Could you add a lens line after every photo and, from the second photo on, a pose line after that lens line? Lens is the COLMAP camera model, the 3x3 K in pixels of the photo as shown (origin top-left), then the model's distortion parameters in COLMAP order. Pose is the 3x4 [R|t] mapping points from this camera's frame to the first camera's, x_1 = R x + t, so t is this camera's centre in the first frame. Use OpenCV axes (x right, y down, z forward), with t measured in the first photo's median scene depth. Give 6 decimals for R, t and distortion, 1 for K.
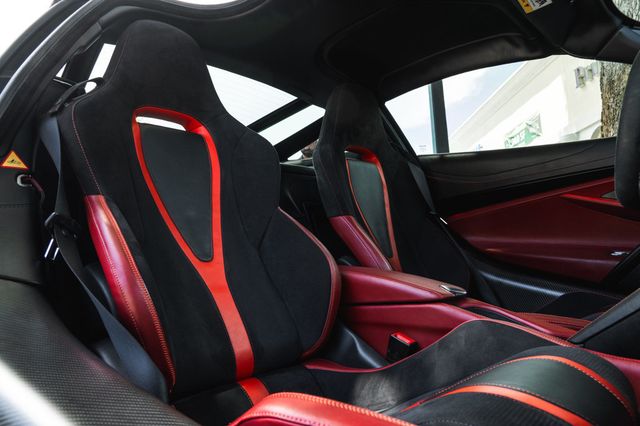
lens RADIAL K [[479.8, 0, 320.0], [0, 479.8, 213.0], [0, 0, 1]] dist [-0.000924, -0.007366]
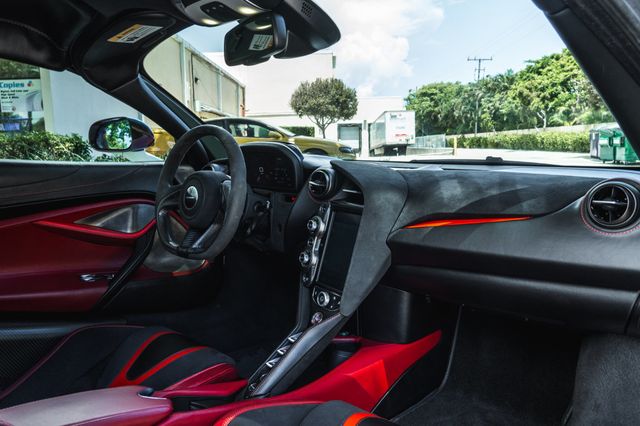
lens RADIAL K [[479.8, 0, 320.0], [0, 479.8, 213.0], [0, 0, 1]] dist [-0.000924, -0.007366]
pose [[-0.020861, -0.090742, 0.995656, -0.405693], [-0.101302, 0.990939, 0.088189, -0.194401], [-0.994637, -0.099022, -0.029864, 0.535362]]
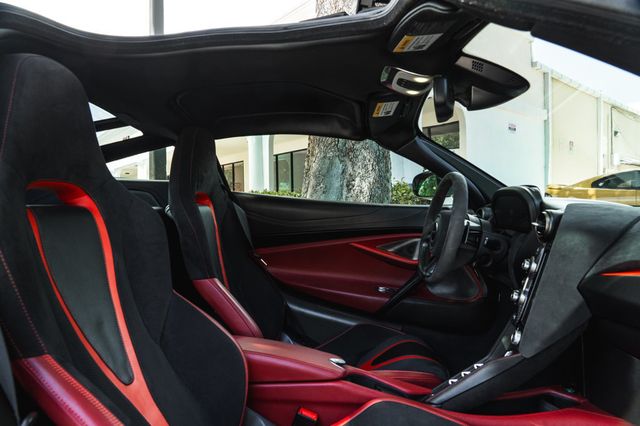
lens RADIAL K [[444.2, 0, 320.0], [0, 444.2, 213.0], [0, 0, 1]] dist [-0.018754, -0.000323]
pose [[0.761520, 0.034038, 0.647247, -0.354032], [-0.105208, 0.991868, 0.071621, -0.206327], [-0.639546, -0.122636, 0.758908, 0.161021]]
